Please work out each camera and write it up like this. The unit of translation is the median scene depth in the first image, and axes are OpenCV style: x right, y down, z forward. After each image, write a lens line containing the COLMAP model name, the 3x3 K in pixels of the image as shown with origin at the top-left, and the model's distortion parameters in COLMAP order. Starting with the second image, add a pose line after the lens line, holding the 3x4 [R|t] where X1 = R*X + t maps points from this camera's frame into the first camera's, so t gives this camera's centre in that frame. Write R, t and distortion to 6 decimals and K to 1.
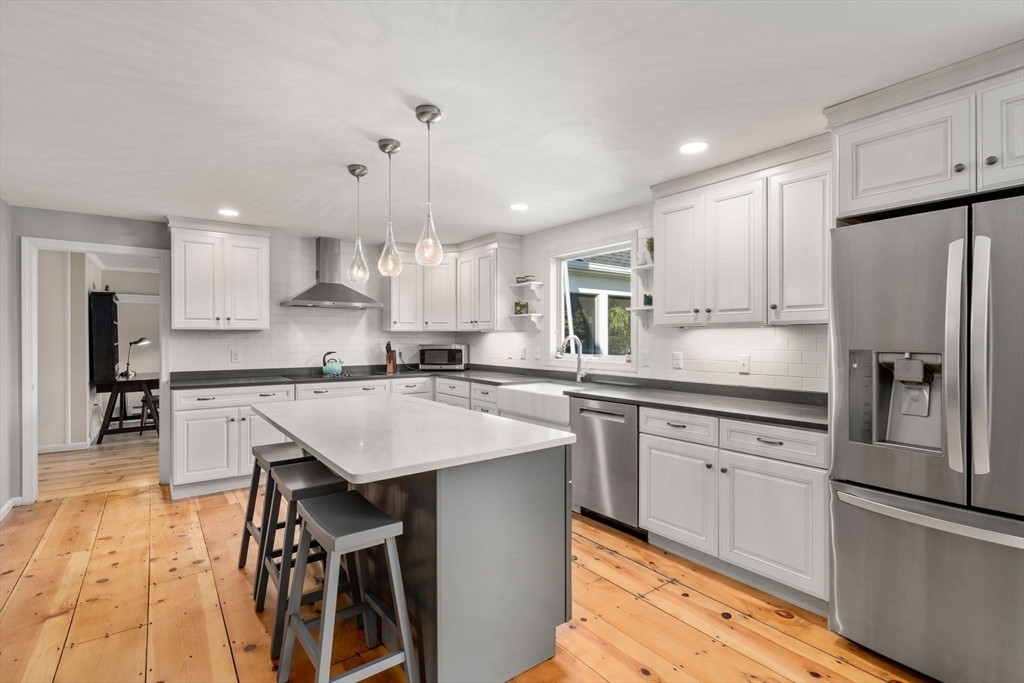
lens RADIAL K [[465.3, 0, 513.7], [0, 465.3, 338.6], [0, 0, 1]] dist [0.000114, -0.001120]
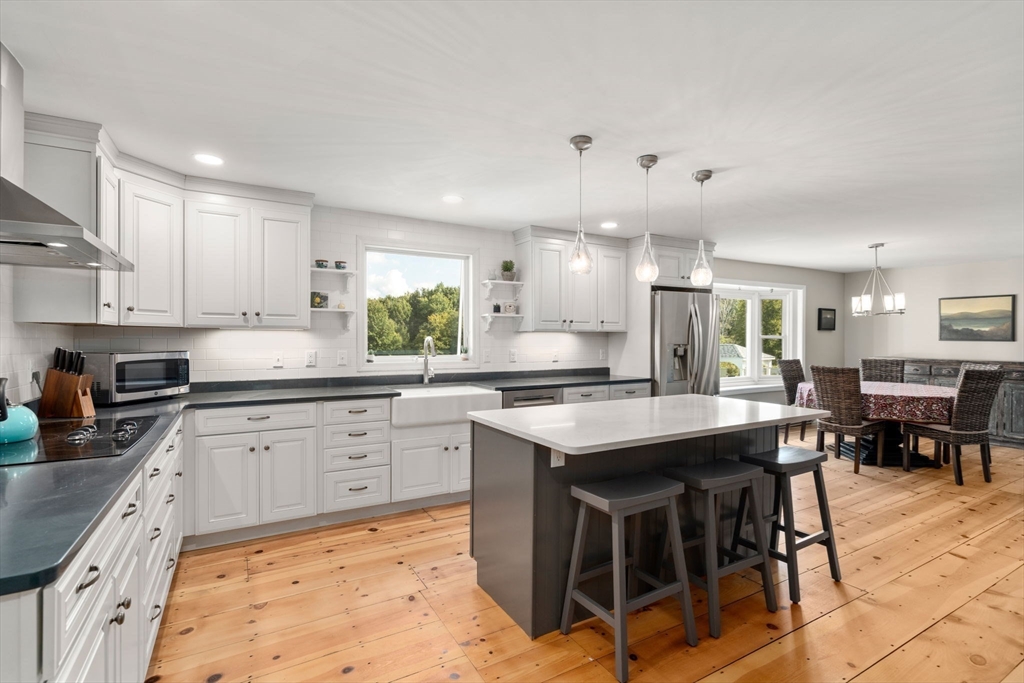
lens RADIAL K [[465.3, 0, 511.9], [0, 465.3, 337.8], [0, 0, 1]] dist [0.000114, -0.001120]
pose [[0.148876, 0.008881, 0.988816, -0.807256], [0.004151, 0.999945, -0.009606, 0.006113], [-0.988847, 0.005535, 0.148831, 0.670083]]
